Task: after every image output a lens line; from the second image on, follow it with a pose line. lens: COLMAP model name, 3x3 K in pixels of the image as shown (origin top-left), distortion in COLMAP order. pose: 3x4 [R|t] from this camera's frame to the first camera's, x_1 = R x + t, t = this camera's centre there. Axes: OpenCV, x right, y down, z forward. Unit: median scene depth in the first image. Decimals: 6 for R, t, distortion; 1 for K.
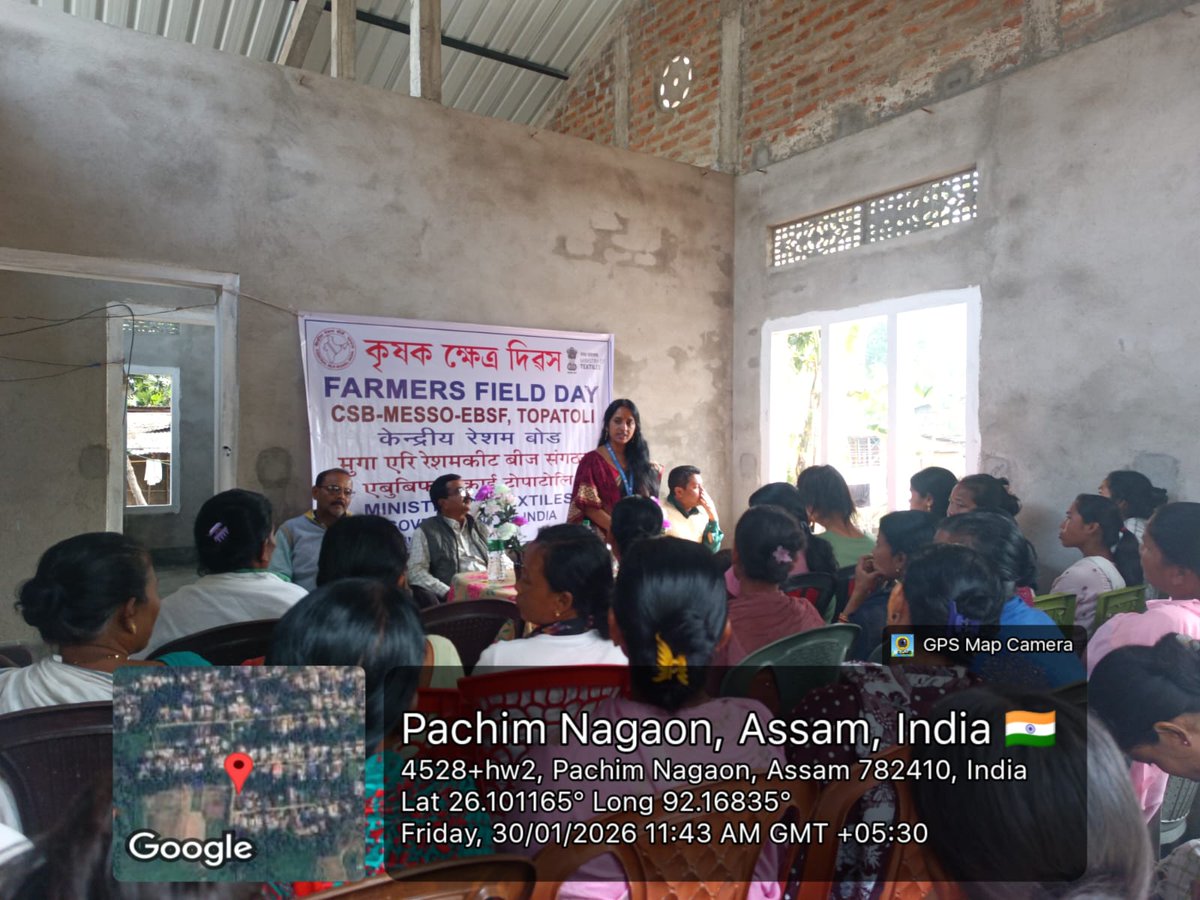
lens RADIAL K [[848.6, 0, 600.0], [0, 848.6, 450.0], [0, 0, 1]] dist [0.007565, -0.011290]
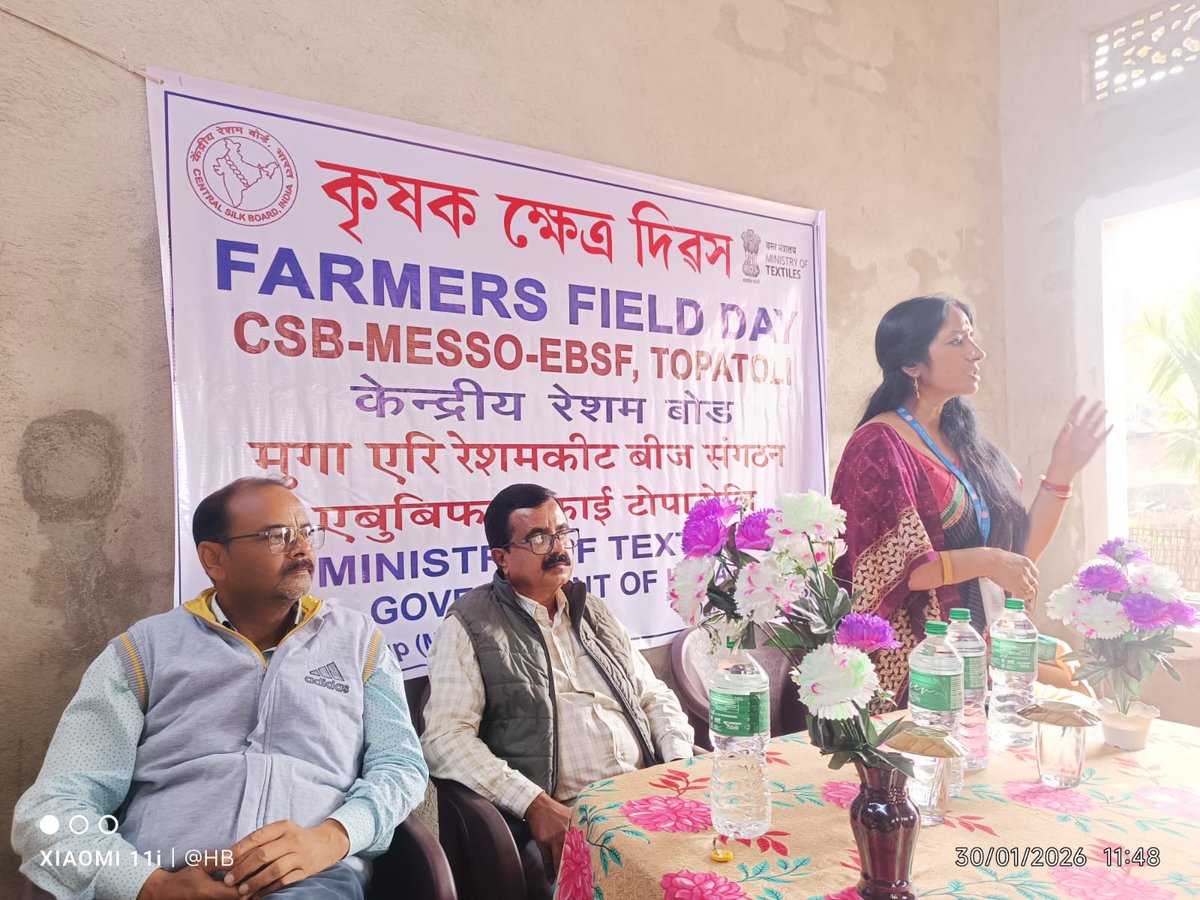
lens RADIAL K [[848.6, 0, 600.0], [0, 848.6, 450.0], [0, 0, 1]] dist [0.007565, -0.011290]
pose [[0.999886, -0.007721, 0.012951, -0.138551], [0.008244, 0.999134, -0.040789, 0.028099], [-0.012625, 0.040891, 0.999084, 0.556479]]
